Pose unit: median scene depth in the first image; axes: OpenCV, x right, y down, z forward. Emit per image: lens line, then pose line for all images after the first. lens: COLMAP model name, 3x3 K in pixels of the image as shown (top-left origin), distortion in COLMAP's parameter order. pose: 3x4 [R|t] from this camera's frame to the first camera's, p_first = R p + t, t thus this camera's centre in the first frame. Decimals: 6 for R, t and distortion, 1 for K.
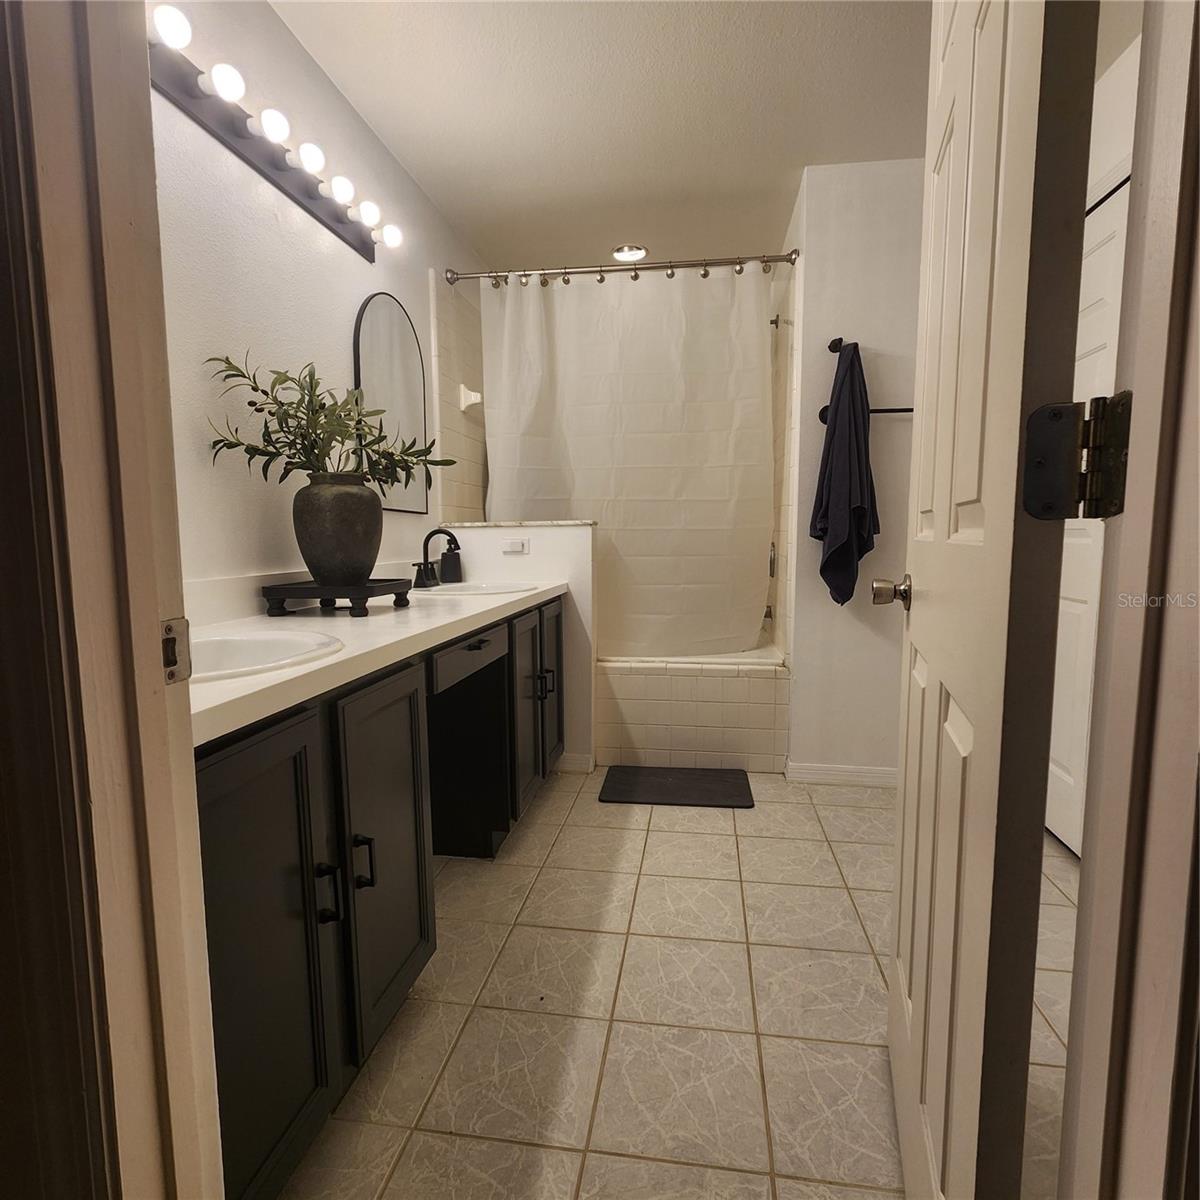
lens RADIAL K [[662.3, 0, 604.7], [0, 662.3, 595.2], [0, 0, 1]] dist [-0.001877, 0.001407]
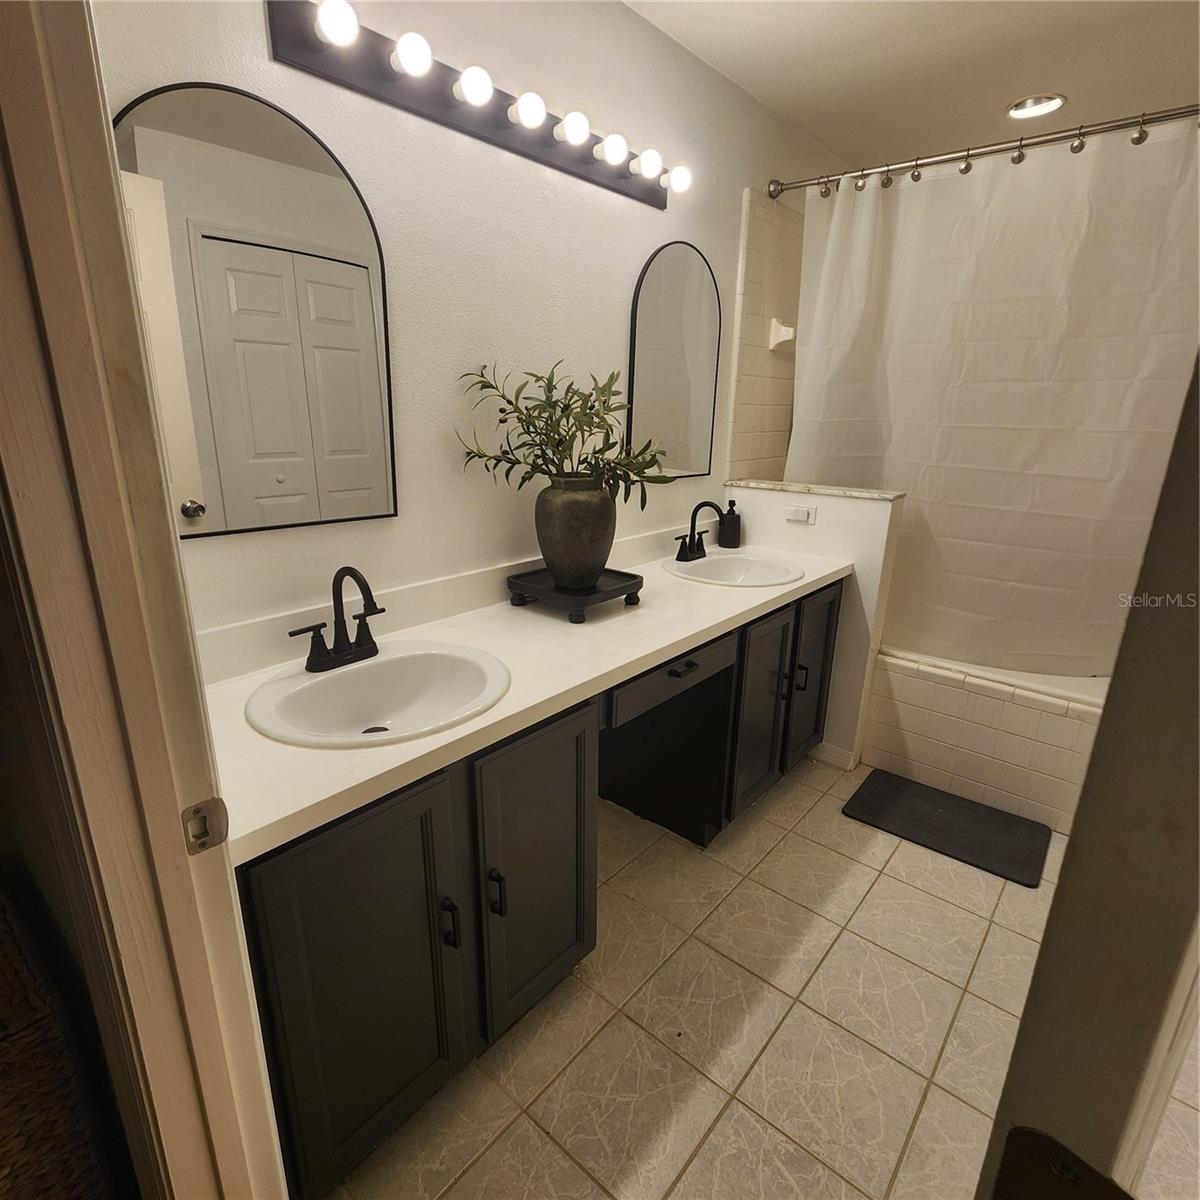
lens RADIAL K [[657.7, 0, 603.6], [0, 657.7, 592.8], [0, 0, 1]] dist [0.005971, -0.003294]
pose [[0.848896, 0.168986, -0.500819, 0.146630], [-0.072974, 0.975912, 0.205600, -0.188783], [0.523499, -0.137986, 0.840779, 0.128004]]
